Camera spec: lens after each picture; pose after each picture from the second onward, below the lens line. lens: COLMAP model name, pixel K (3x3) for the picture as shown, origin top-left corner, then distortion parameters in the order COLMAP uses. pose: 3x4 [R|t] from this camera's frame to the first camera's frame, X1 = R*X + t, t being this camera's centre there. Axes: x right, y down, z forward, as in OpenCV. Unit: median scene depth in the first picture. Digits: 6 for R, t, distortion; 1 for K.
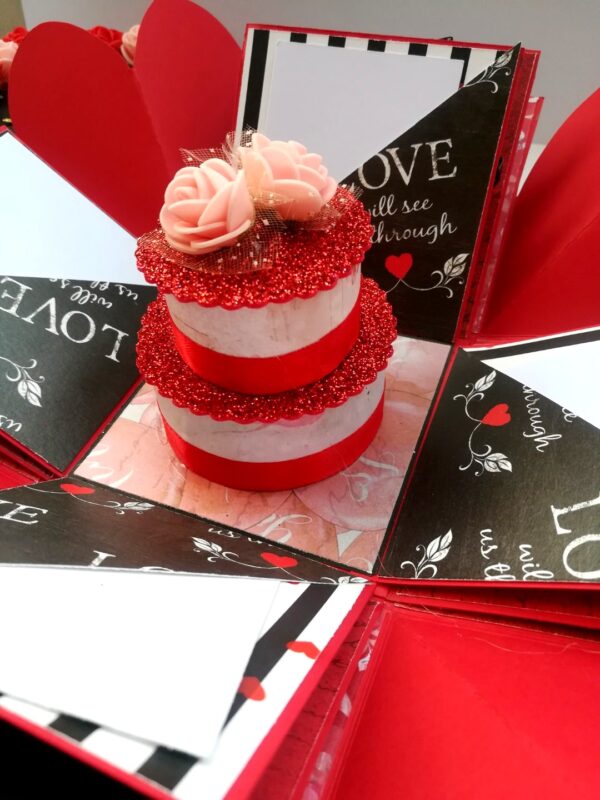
lens RADIAL K [[684.9, 0, 314.5], [0, 684.9, 400.8], [0, 0, 1]] dist [-0.001330, 0.011242]
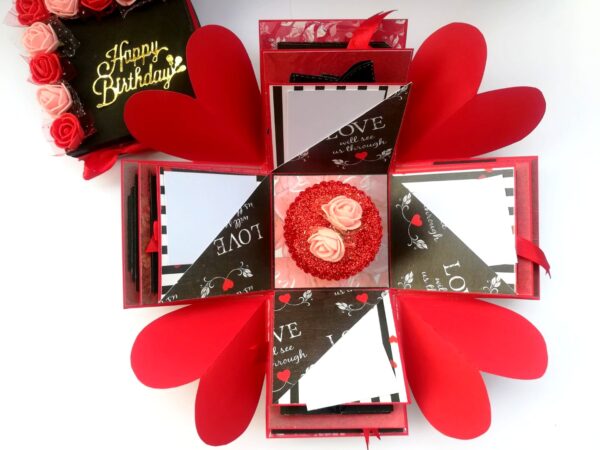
lens RADIAL K [[513.7, 0, 300.0], [0, 513.7, 225.0], [0, 0, 1]] dist [-0.001330, 0.011242]
pose [[0.924309, -0.376906, 0.059953, -0.294590], [0.219956, 0.654477, 0.723380, -1.554451], [-0.311884, -0.655440, 0.687842, -0.280393]]
